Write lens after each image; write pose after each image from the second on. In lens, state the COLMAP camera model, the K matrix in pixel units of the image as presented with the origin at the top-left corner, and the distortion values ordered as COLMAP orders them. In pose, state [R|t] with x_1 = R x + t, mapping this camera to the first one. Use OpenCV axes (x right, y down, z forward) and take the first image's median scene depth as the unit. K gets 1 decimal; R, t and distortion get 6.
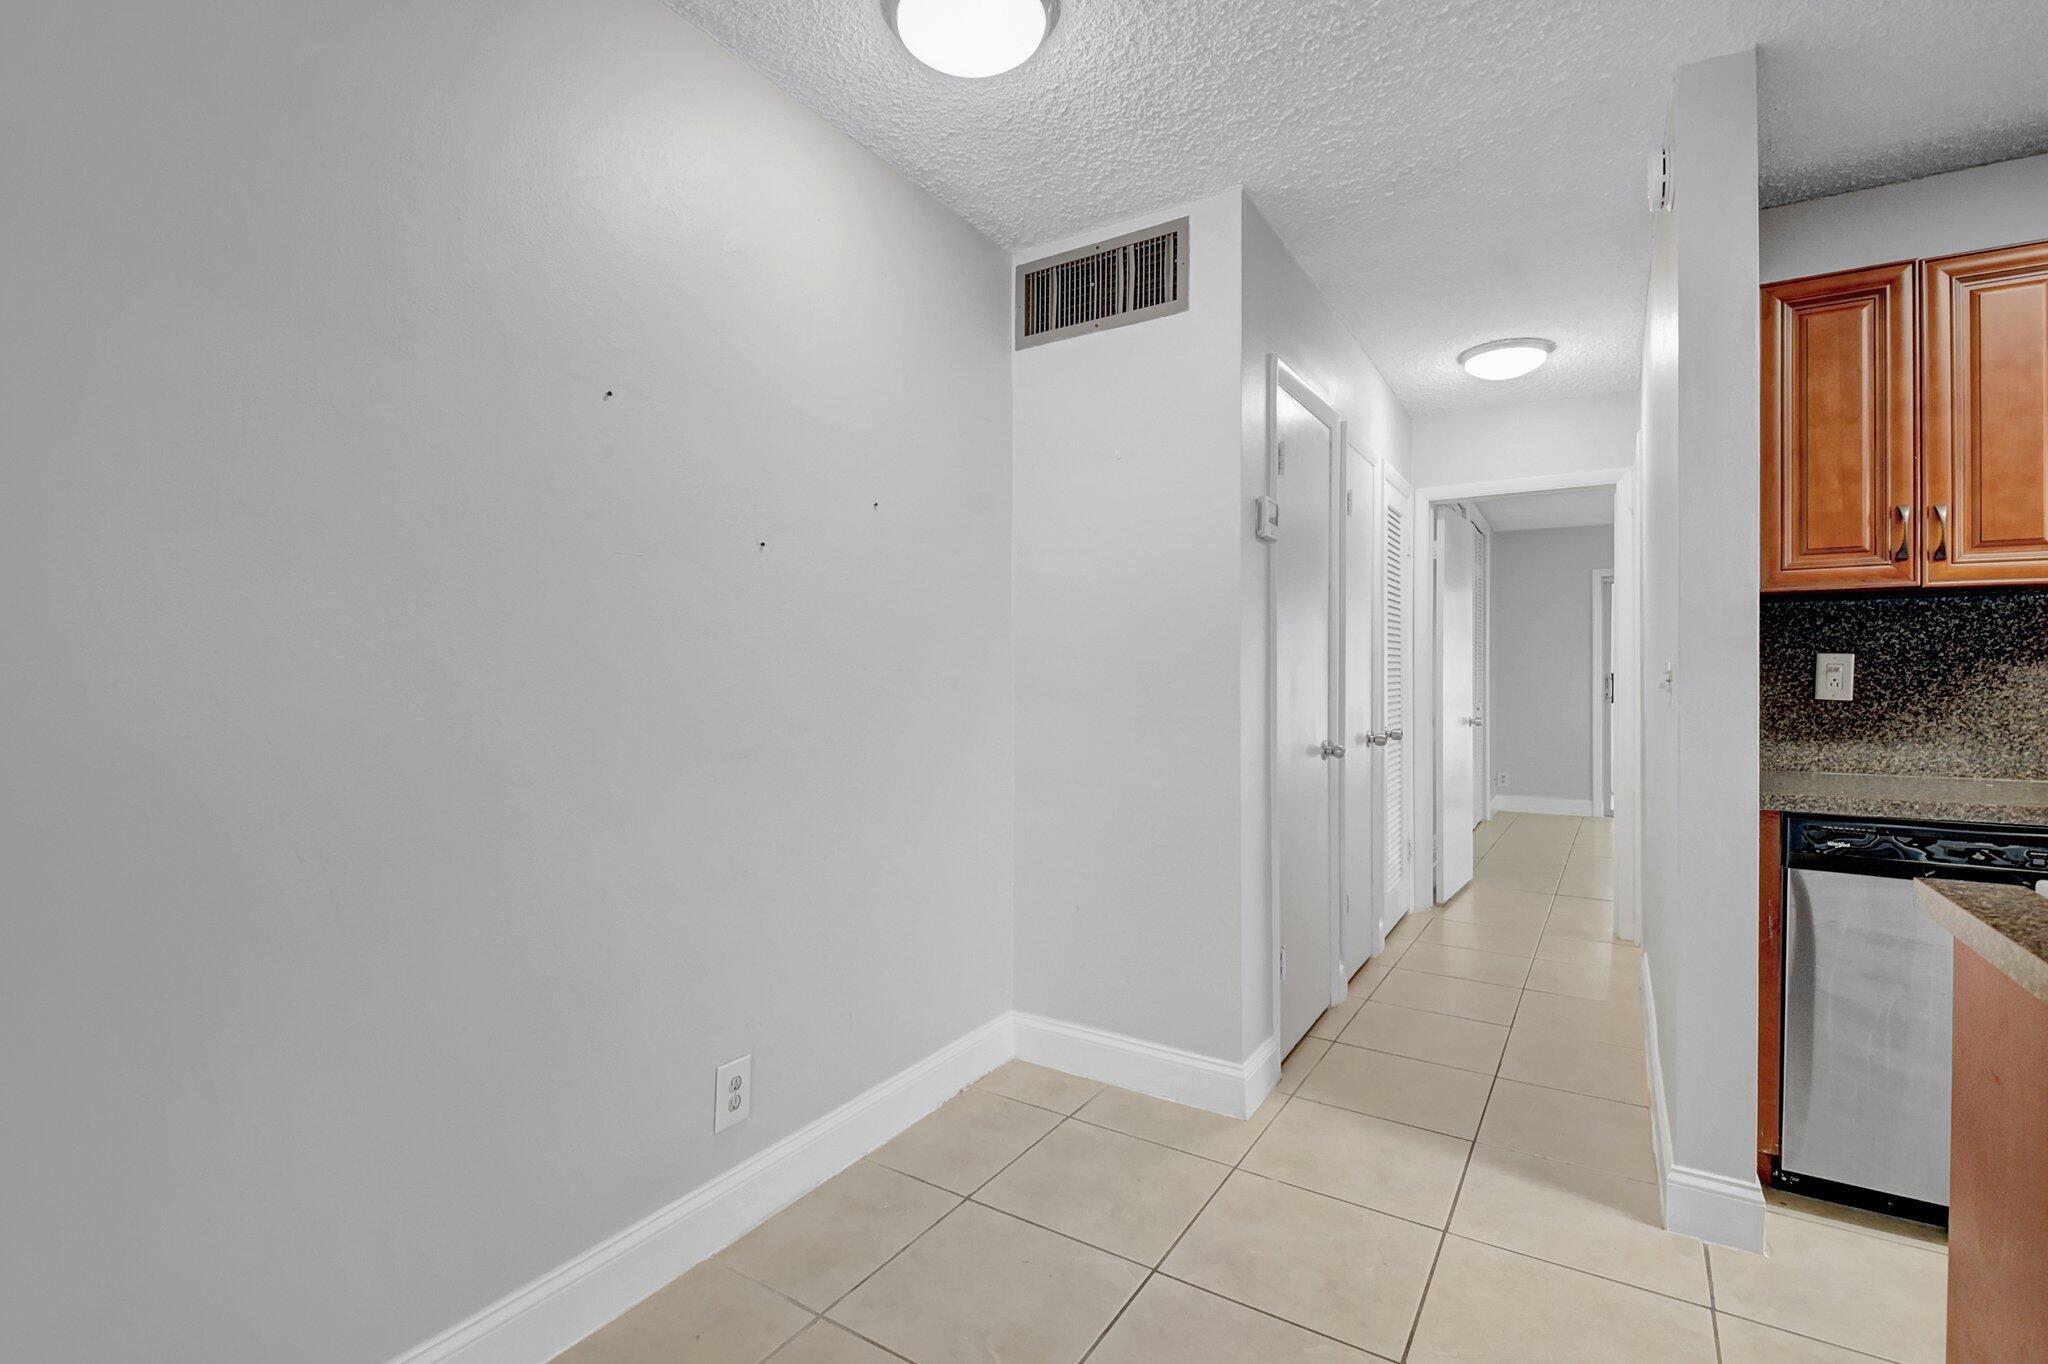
lens RADIAL K [[908.5, 0, 1024.0], [0, 908.5, 682.0], [0, 0, 1]] dist [0.031499, -0.020746]
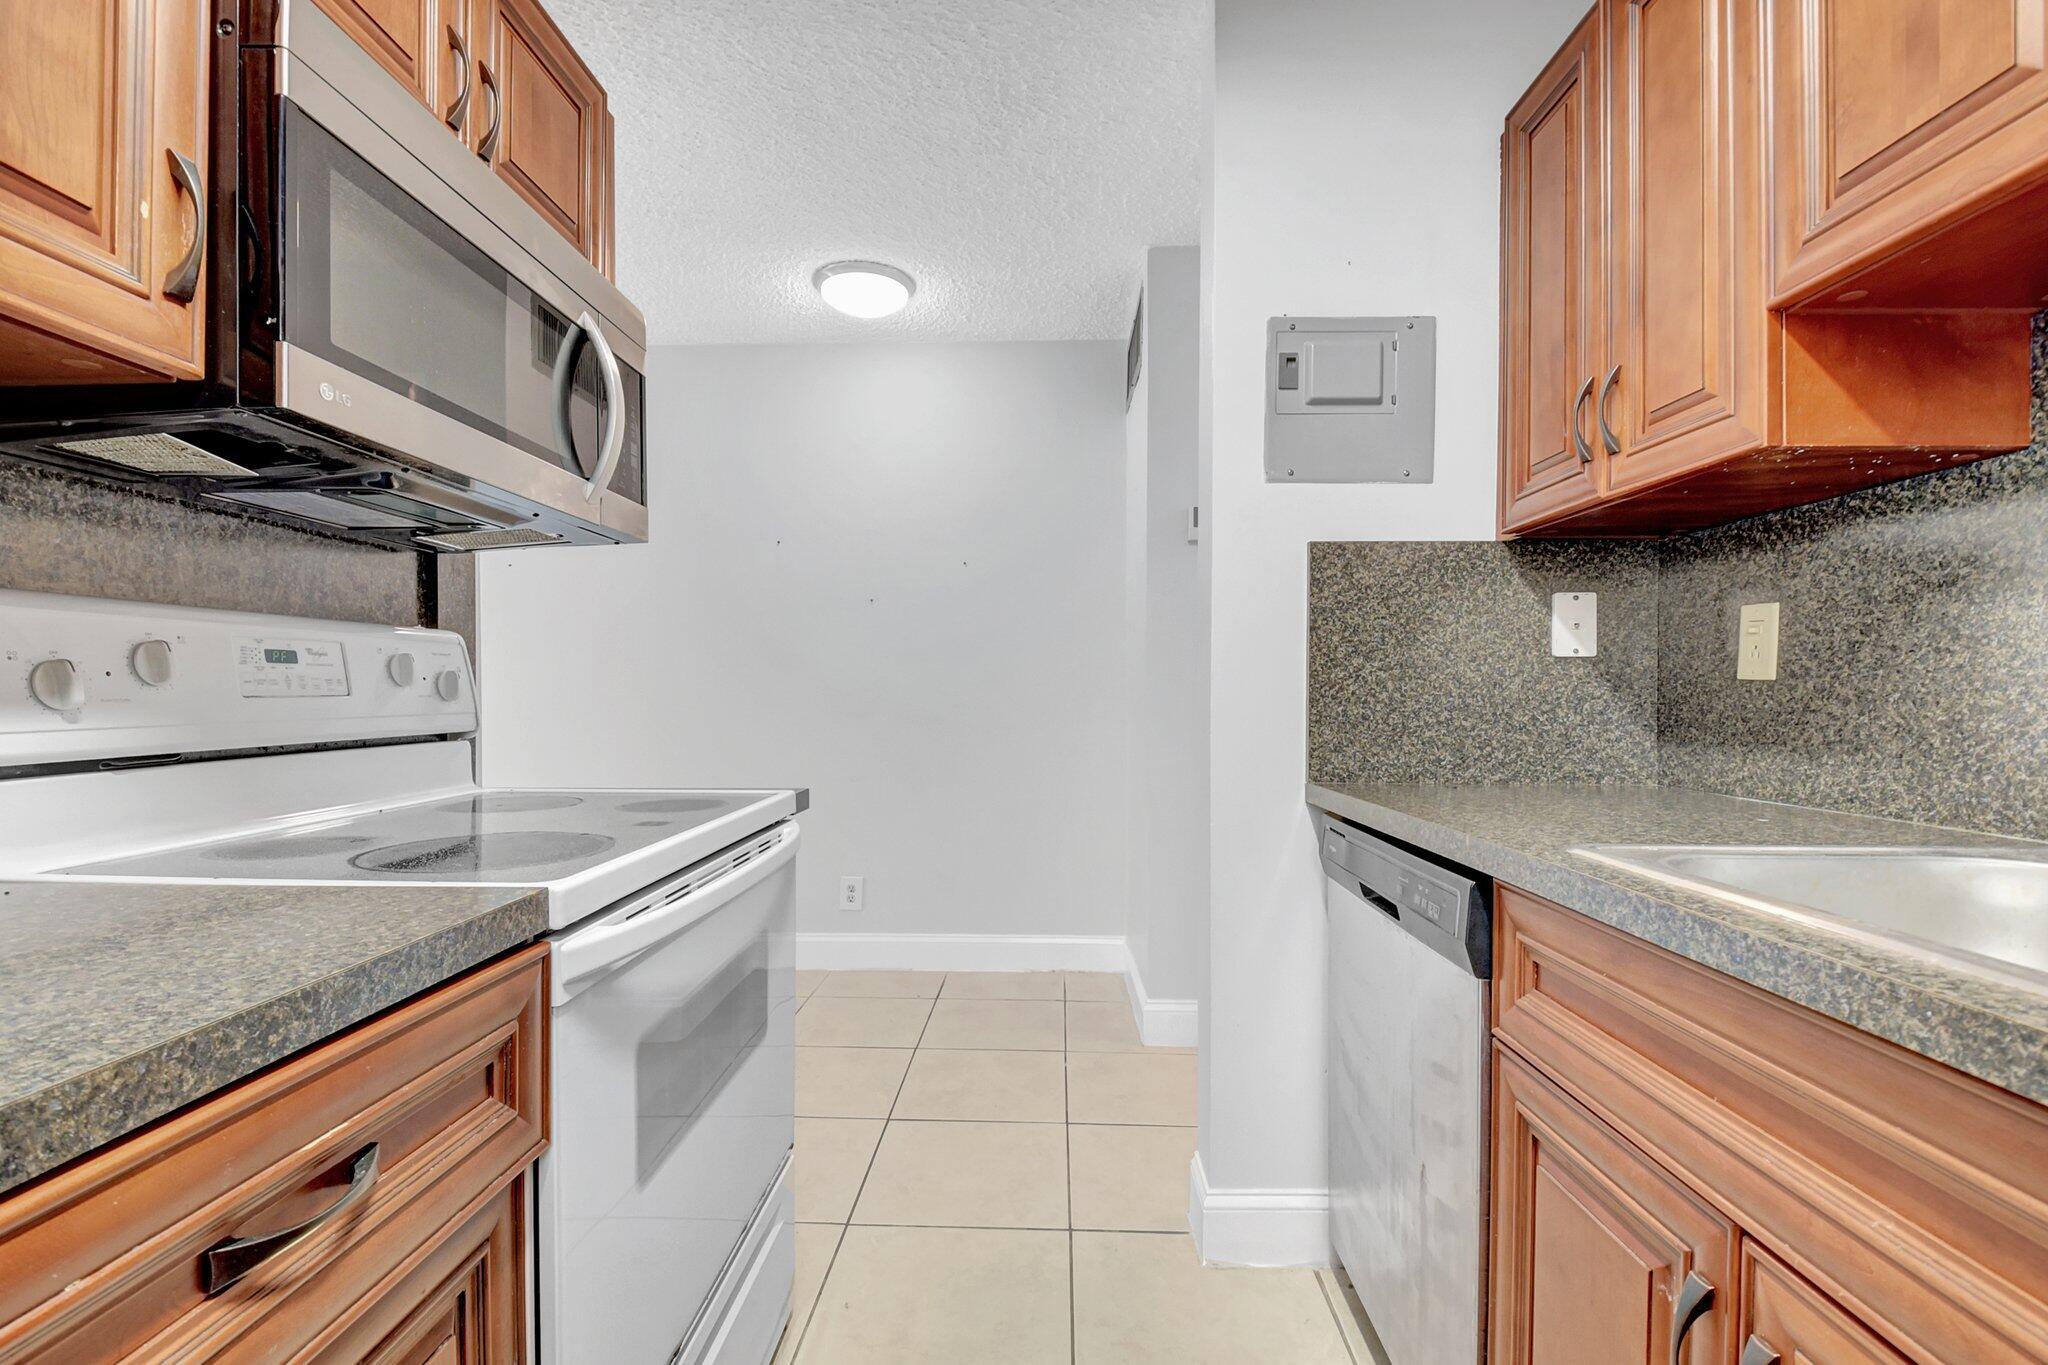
lens RADIAL K [[908.5, 0, 1024.0], [0, 908.5, 682.5], [0, 0, 1]] dist [0.031499, -0.020746]
pose [[0.502015, -0.013965, -0.864746, 1.215478], [-0.000445, 0.999865, -0.016406, 0.032967], [0.864859, 0.008621, 0.501942, 0.285416]]
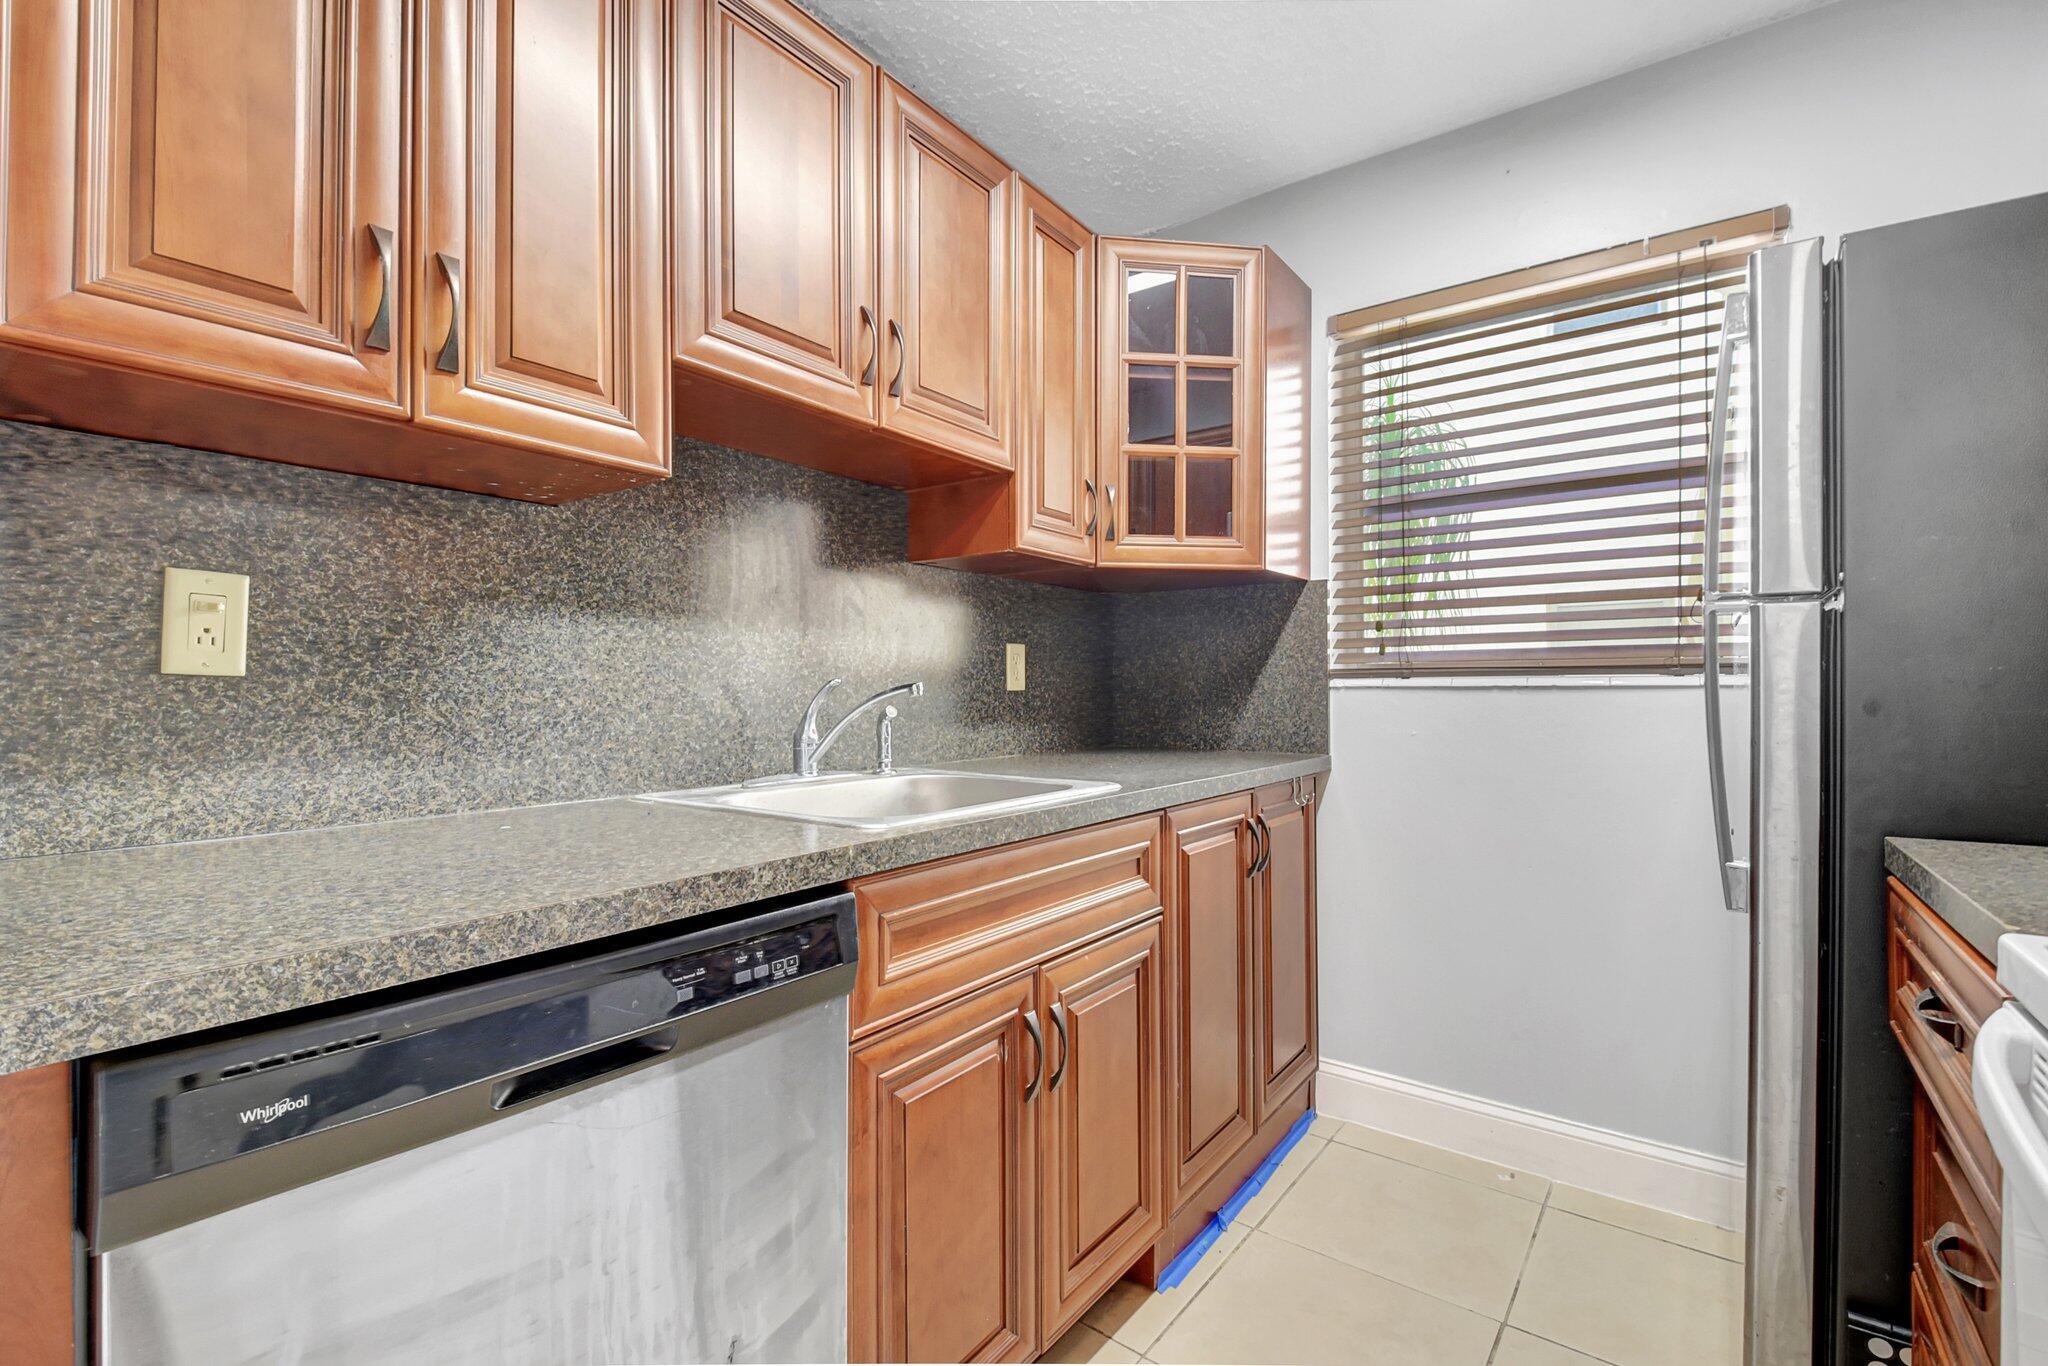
lens RADIAL K [[908.5, 0, 1024.0], [0, 908.5, 683.0], [0, 0, 1]] dist [0.031499, -0.020746]
pose [[0.082327, 0.003847, 0.996598, 0.492592], [0.004323, 0.999982, -0.004217, 0.028113], [-0.996596, 0.004655, 0.082309, 0.595263]]
